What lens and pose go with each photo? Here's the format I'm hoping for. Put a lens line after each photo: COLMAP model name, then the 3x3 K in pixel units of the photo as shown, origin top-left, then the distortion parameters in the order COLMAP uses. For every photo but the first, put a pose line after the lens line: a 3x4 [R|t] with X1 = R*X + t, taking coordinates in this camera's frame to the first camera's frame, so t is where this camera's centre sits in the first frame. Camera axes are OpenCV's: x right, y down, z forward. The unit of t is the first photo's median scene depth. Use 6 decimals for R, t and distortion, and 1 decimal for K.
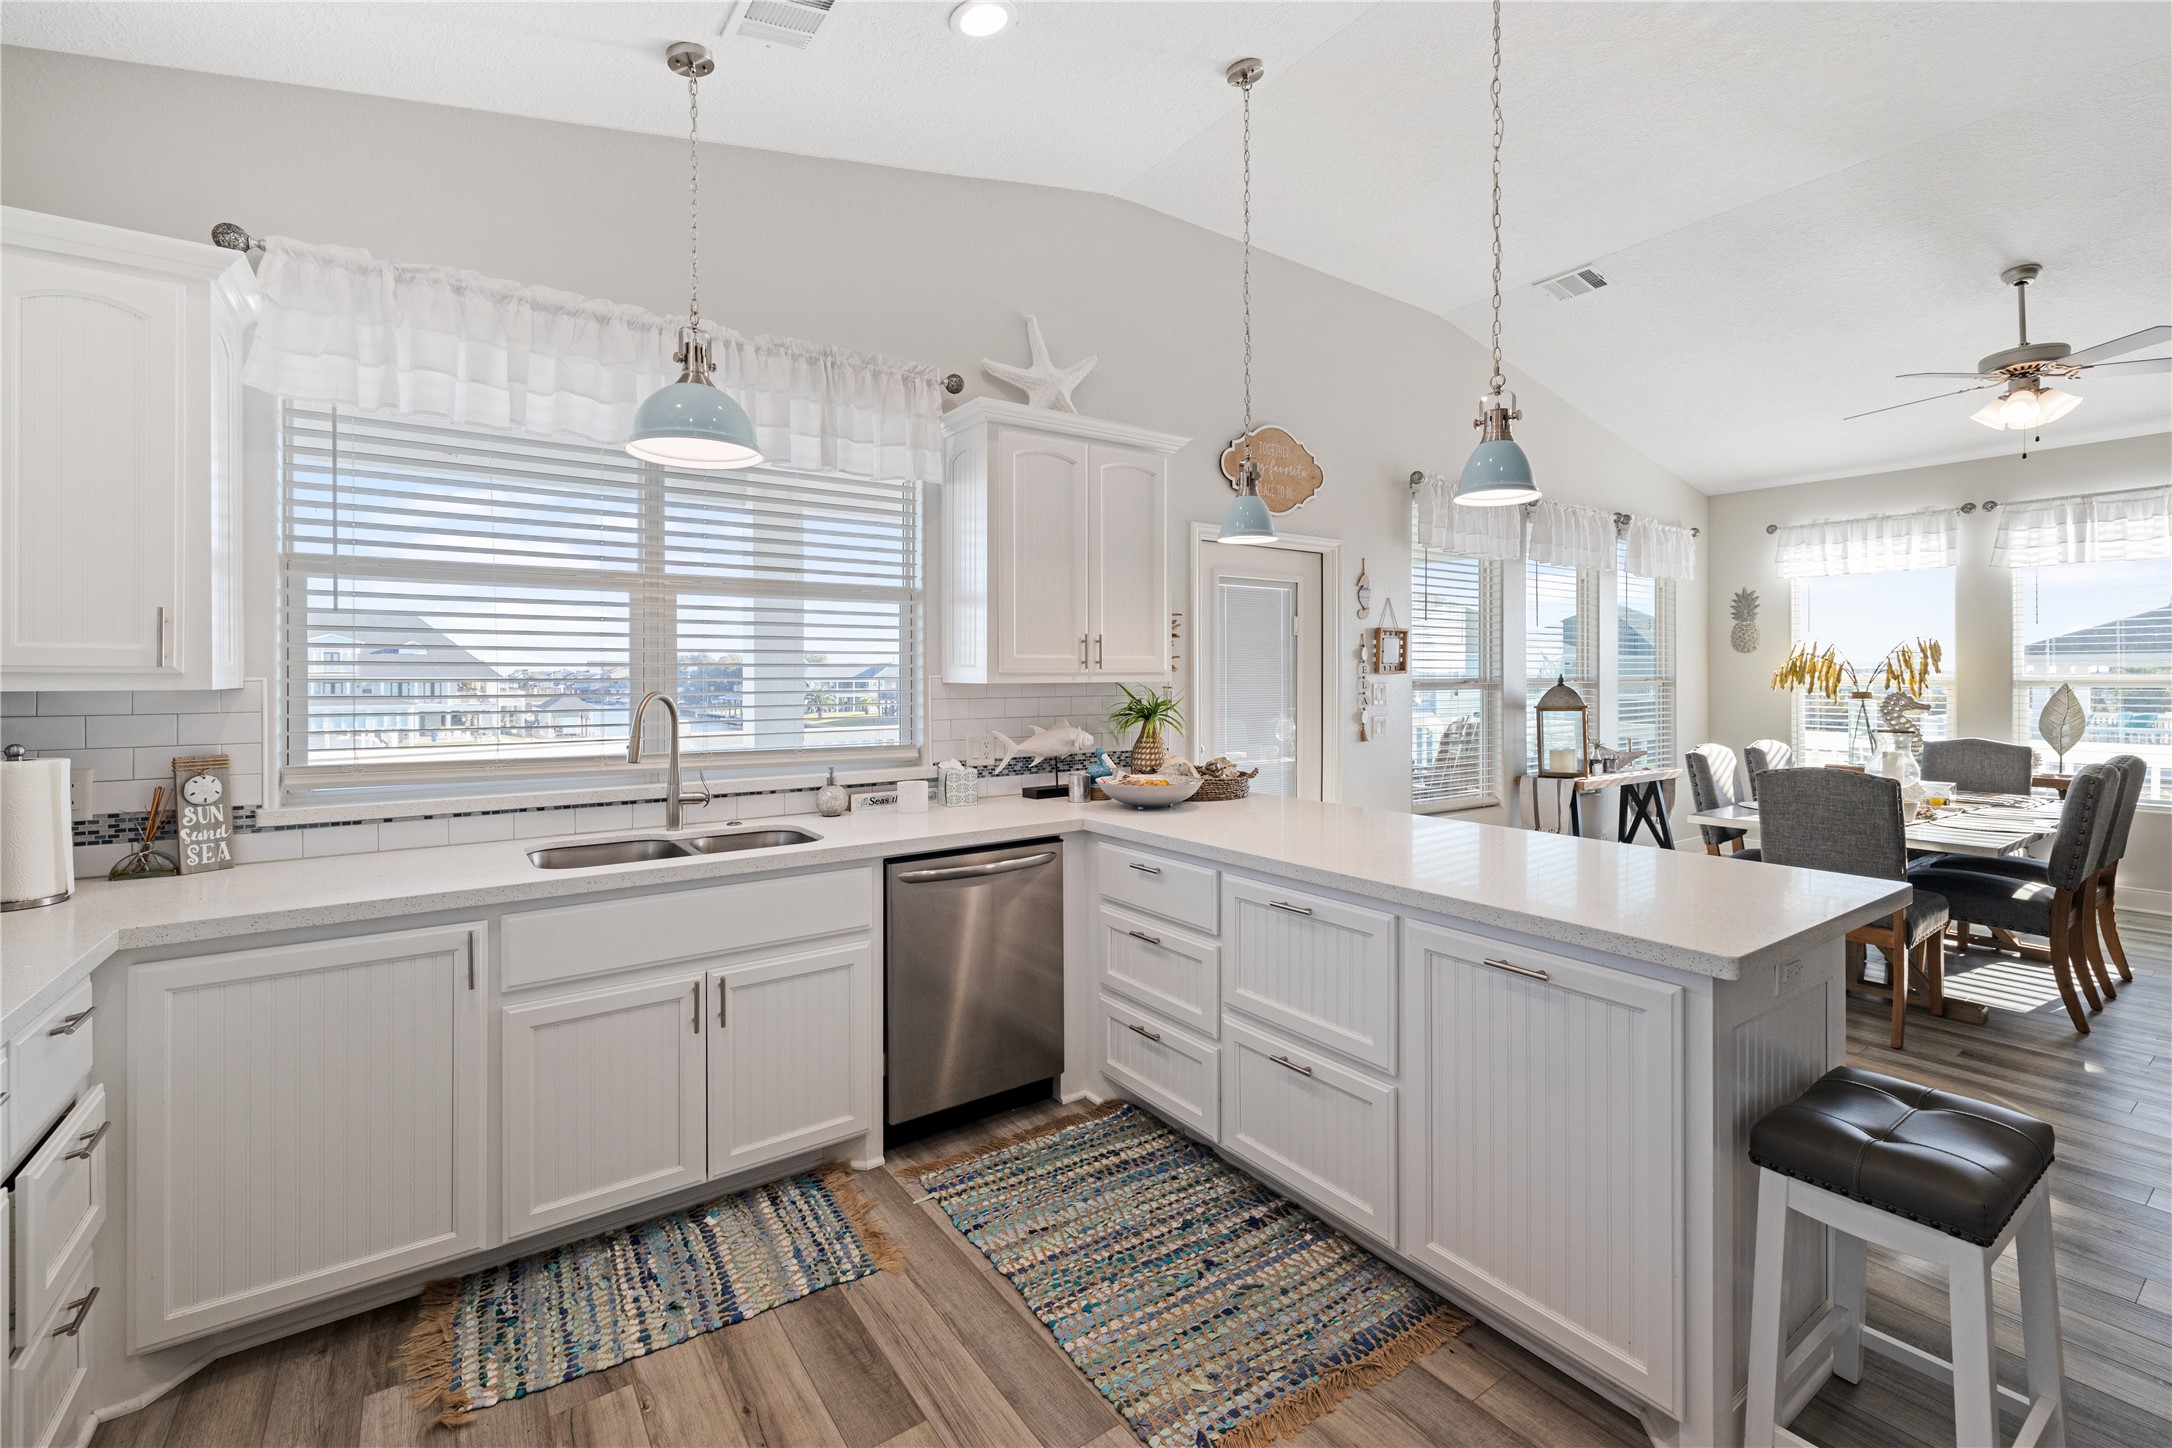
lens RADIAL K [[927.2, 0, 1082.9], [0, 927.2, 675.3], [0, 0, 1]] dist [0.015418, 0.000117]
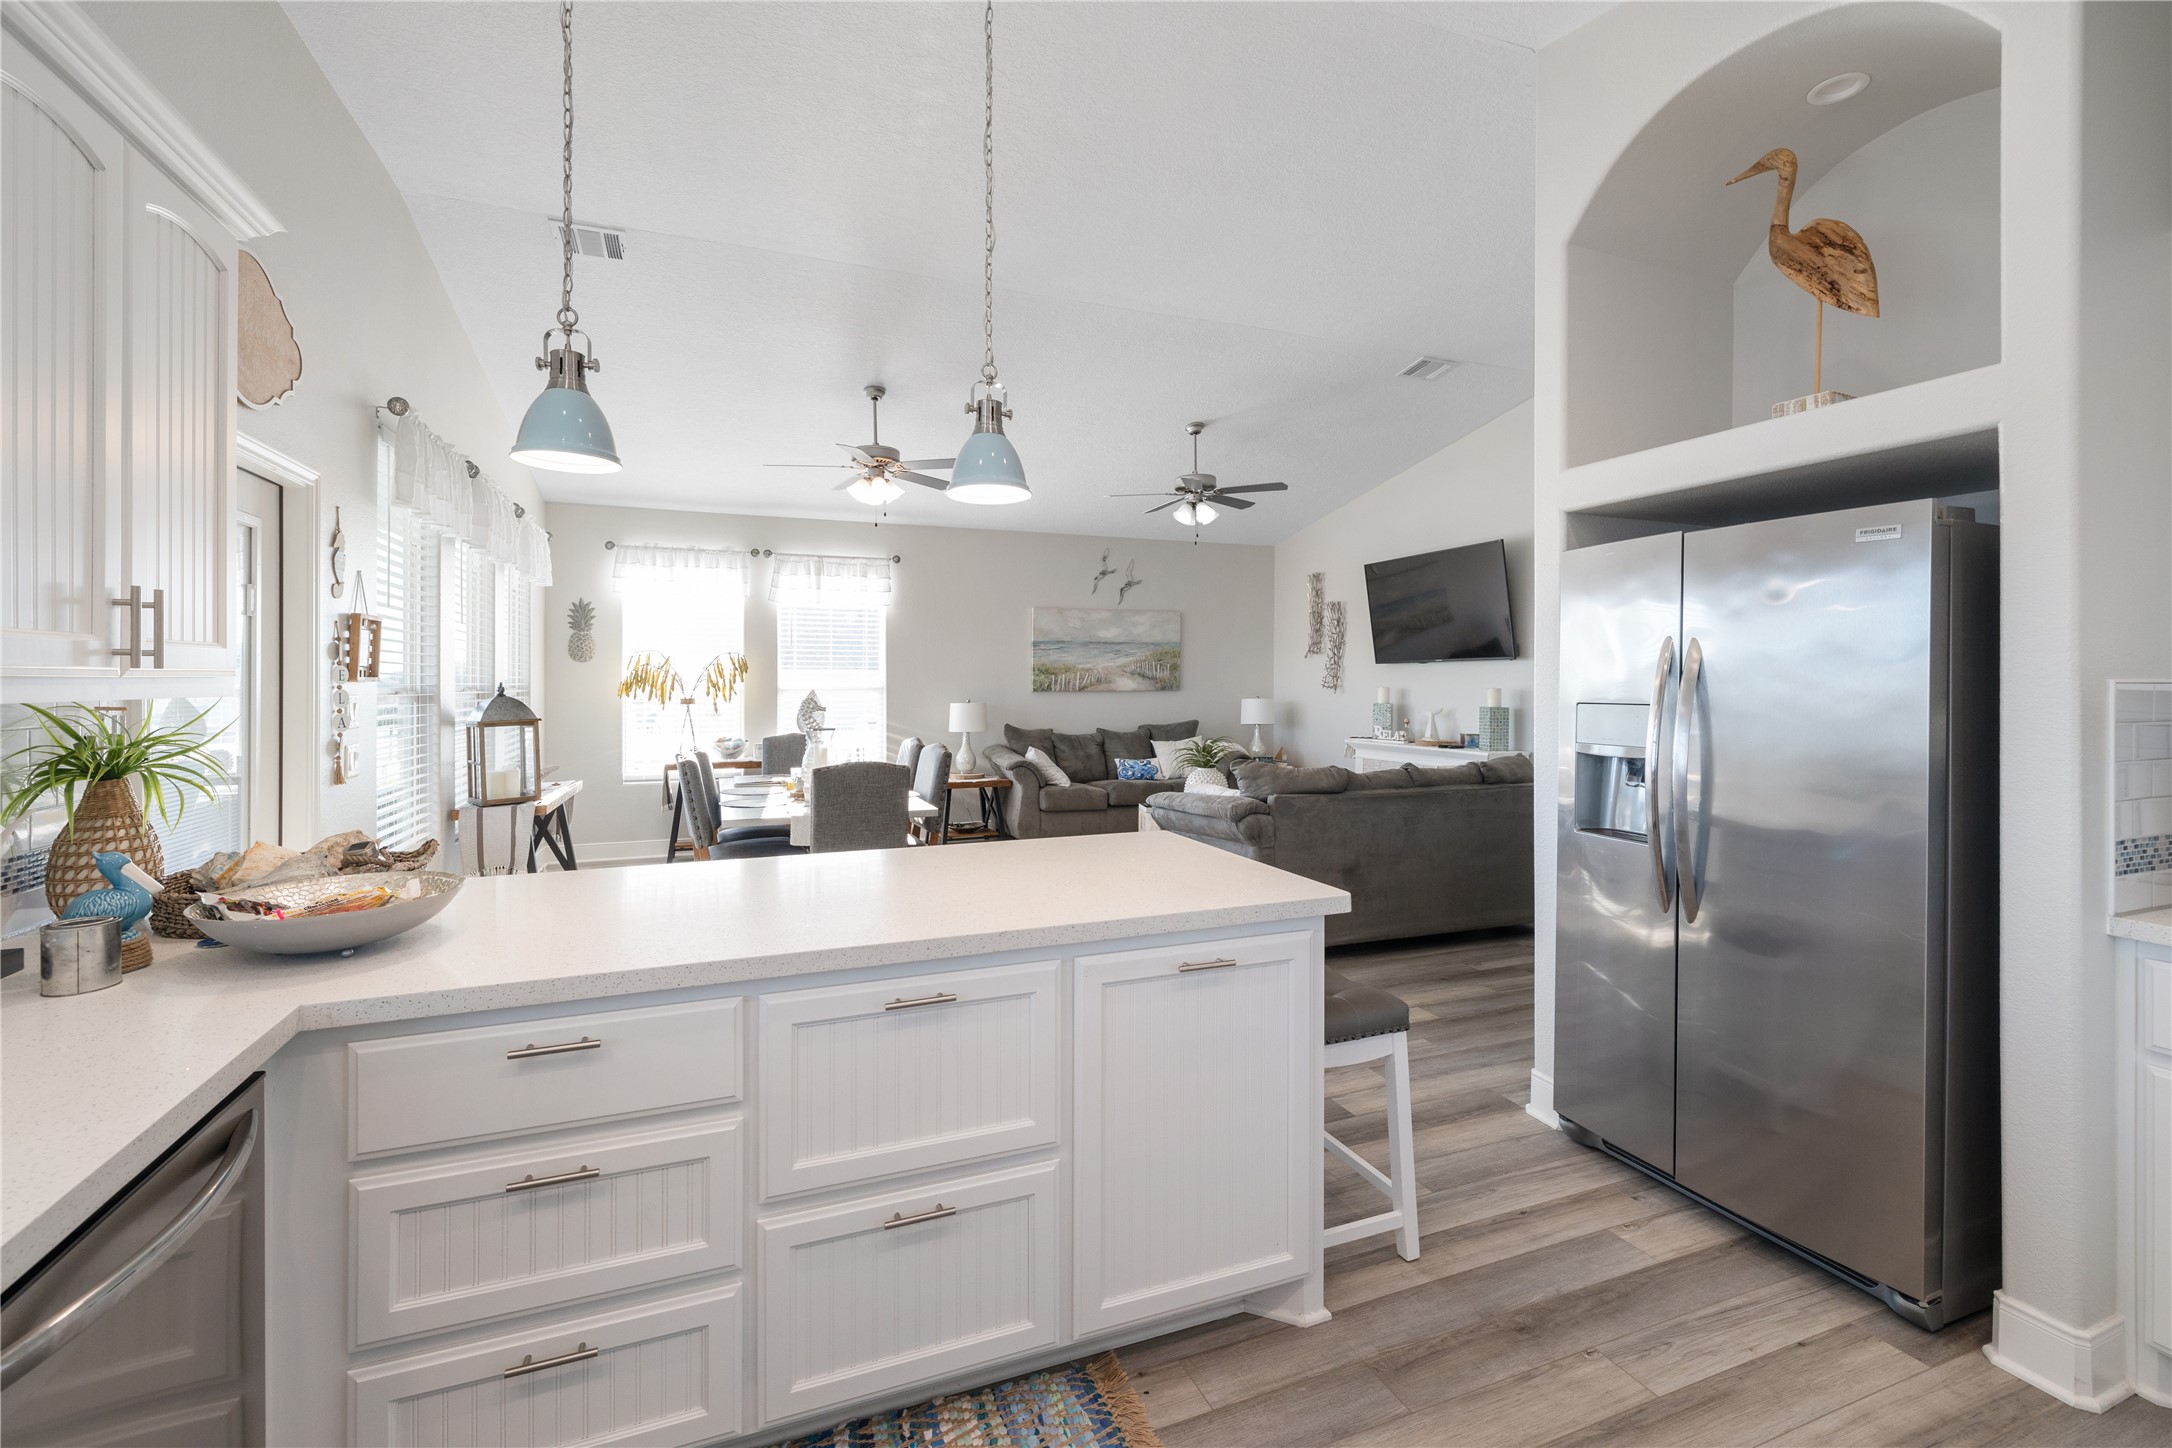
lens RADIAL K [[933.9, 0, 1074.9], [0, 933.9, 684.8], [0, 0, 1]] dist [0.002889, 0.000508]
pose [[0.236186, -0.000467, 0.971708, -0.216786], [0.000234, 1.000000, 0.000423, 0.000421], [-0.971708, 0.000128, 0.236186, 0.334673]]
